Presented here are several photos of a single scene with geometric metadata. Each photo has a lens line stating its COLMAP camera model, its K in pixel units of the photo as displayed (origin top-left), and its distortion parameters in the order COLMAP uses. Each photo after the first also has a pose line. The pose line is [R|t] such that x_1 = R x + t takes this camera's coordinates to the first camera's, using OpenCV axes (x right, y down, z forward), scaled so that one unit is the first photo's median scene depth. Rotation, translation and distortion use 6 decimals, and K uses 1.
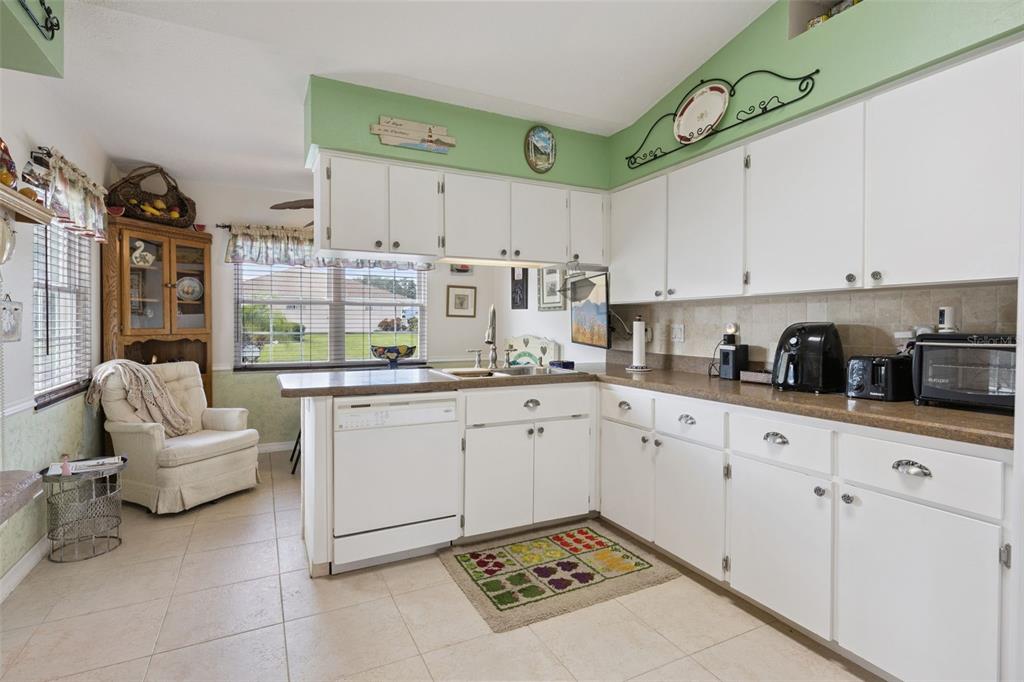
lens RADIAL K [[503.5, 0, 515.2], [0, 503.5, 332.8], [0, 0, 1]] dist [0.001419, -0.000365]
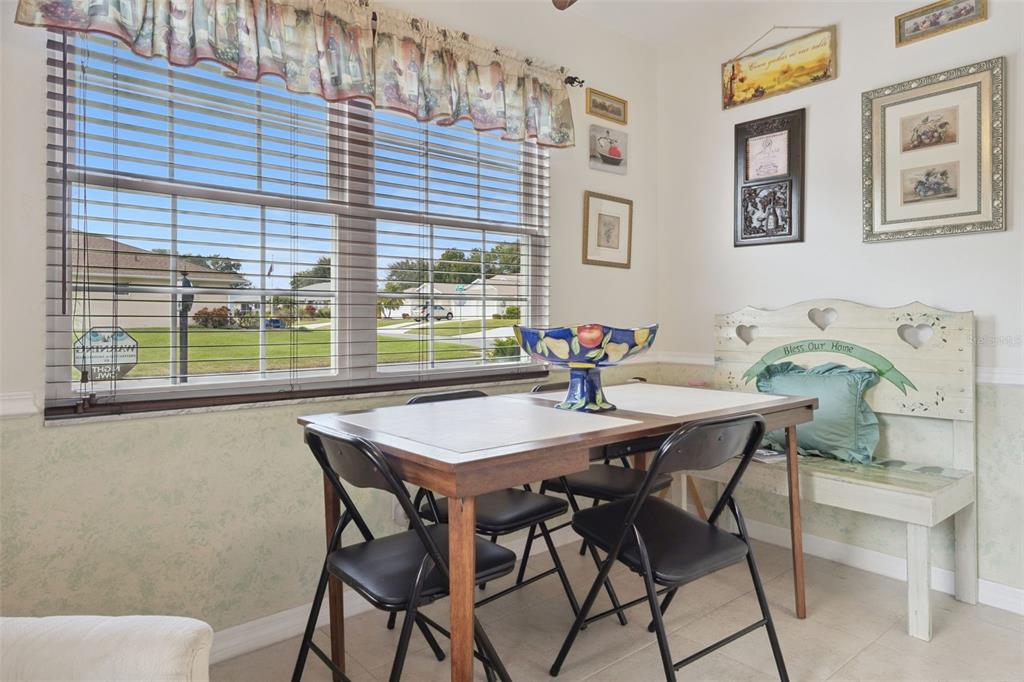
lens RADIAL K [[615.7, 0, 500.1], [0, 615.7, 319.1], [0, 0, 1]] dist [0.014159, 0.000445]
pose [[0.973155, -0.004532, 0.230106, -0.533155], [0.008740, 0.999813, -0.017274, 0.039452], [-0.229984, 0.018822, 0.973012, 0.819764]]
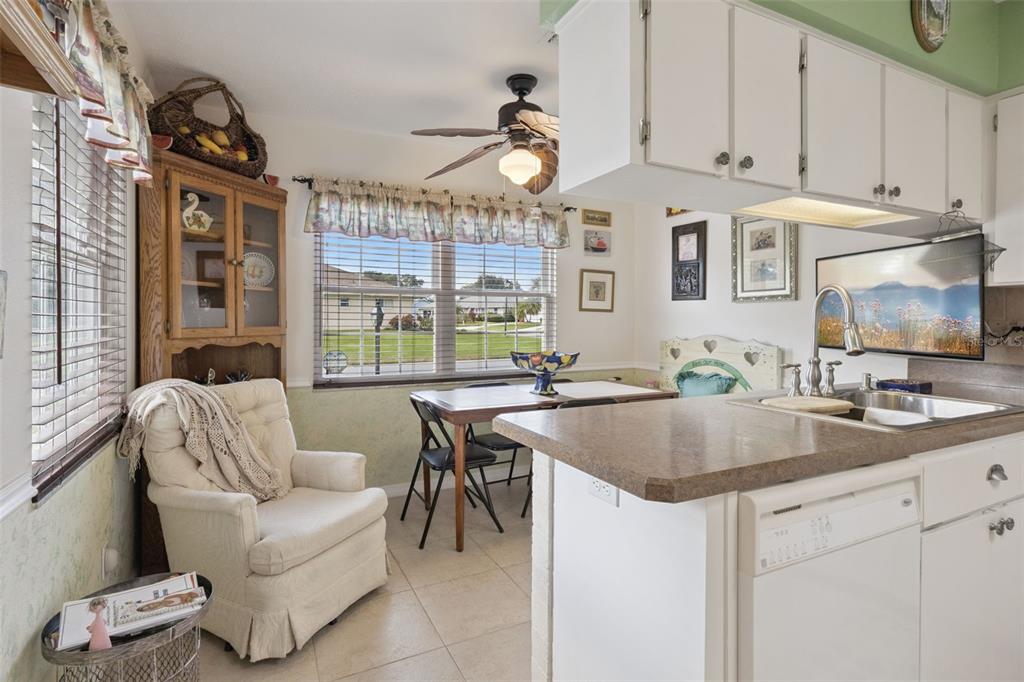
lens RADIAL K [[503.5, 0, 508.2], [0, 503.5, 327.3], [0, 0, 1]] dist [0.001419, -0.000365]
pose [[0.999999, -0.001188, 0.000364, -0.394976], [0.001190, 0.999983, -0.005761, -0.005636], [-0.000357, 0.005761, 0.999983, 0.409820]]
